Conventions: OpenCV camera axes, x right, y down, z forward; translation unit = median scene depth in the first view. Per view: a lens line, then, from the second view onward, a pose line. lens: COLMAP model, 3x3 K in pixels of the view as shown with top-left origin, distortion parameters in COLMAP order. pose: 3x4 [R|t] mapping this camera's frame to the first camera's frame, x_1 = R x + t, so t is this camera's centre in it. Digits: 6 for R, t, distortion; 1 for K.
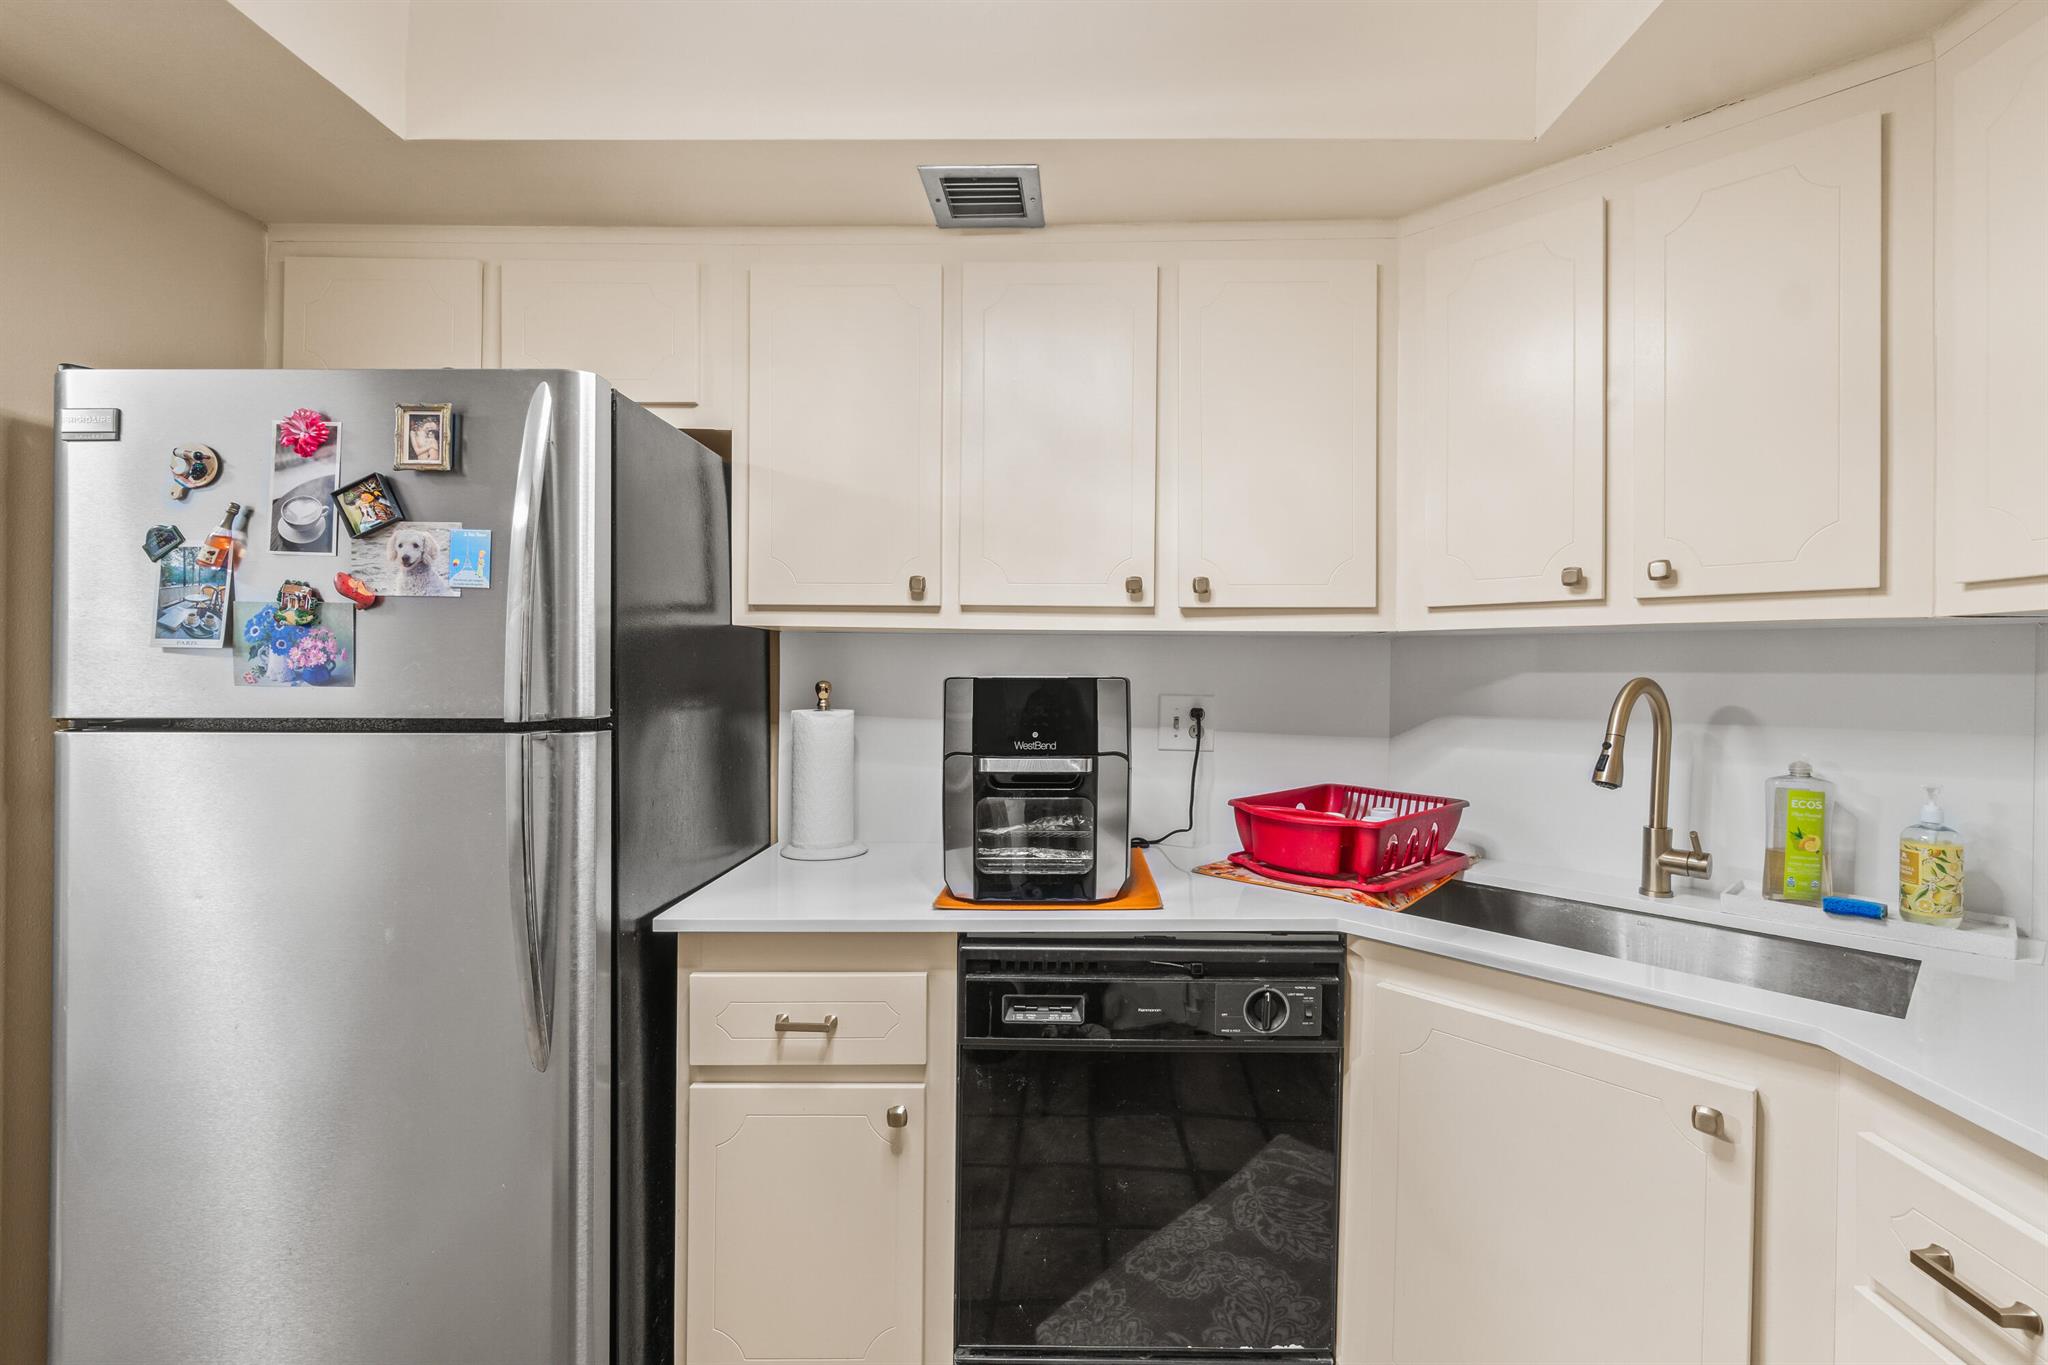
lens RADIAL K [[883.8, 0, 1009.3], [0, 883.8, 651.5], [0, 0, 1]] dist [-0.007966, -0.000933]
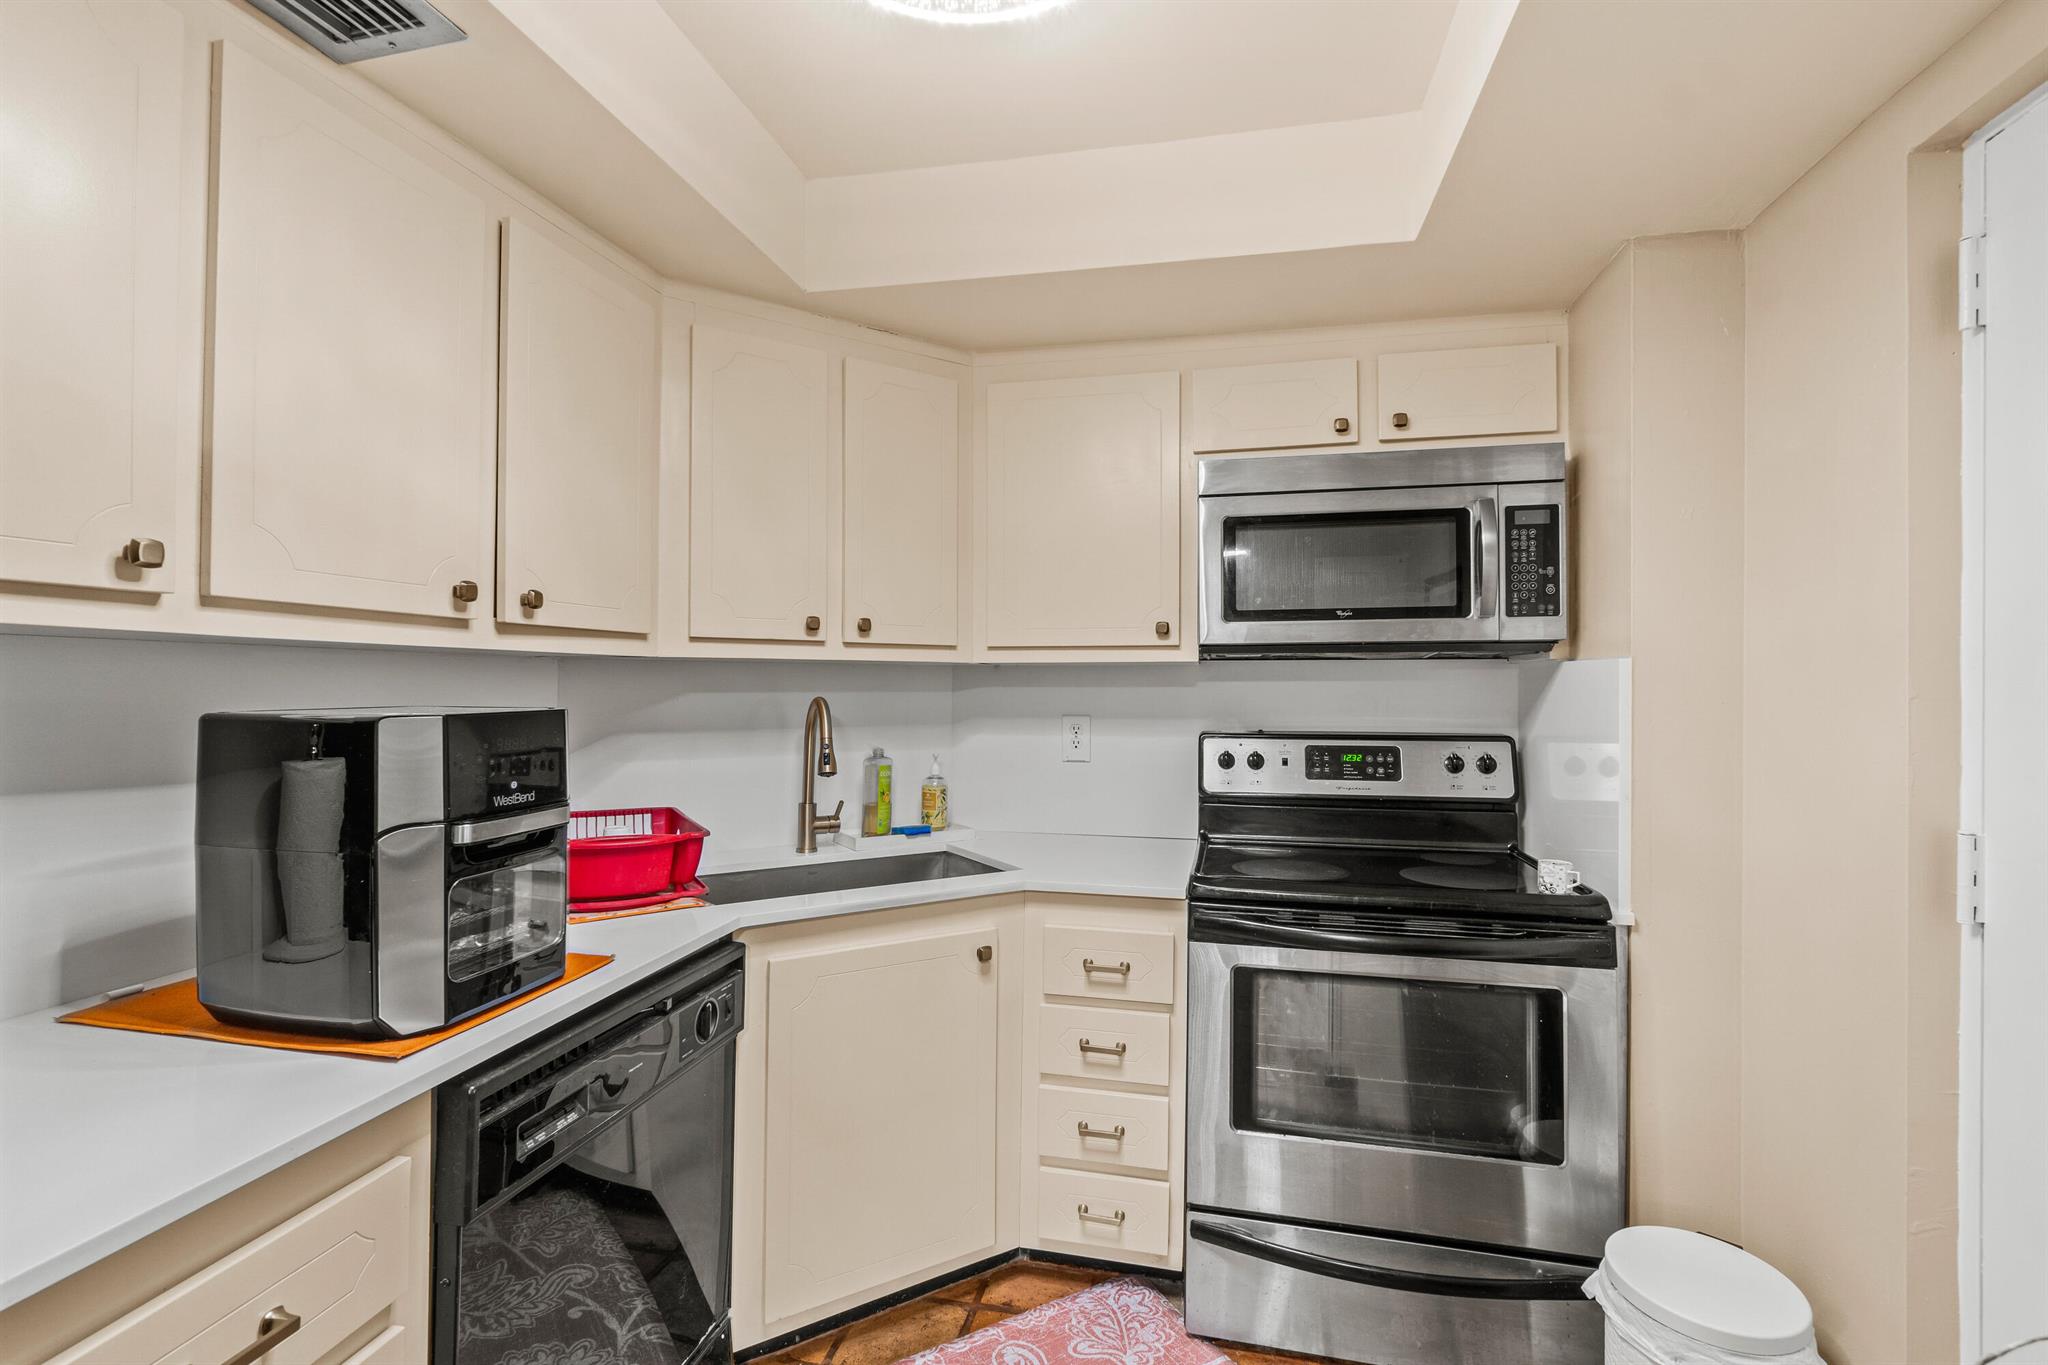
lens RADIAL K [[883.8, 0, 1020.8], [0, 883.8, 684.9], [0, 0, 1]] dist [-0.007966, -0.000933]
pose [[0.222174, -0.003825, 0.974999, -0.626611], [-0.014822, 0.999863, 0.007300, -0.005443], [-0.974894, -0.016074, 0.222087, 0.394957]]
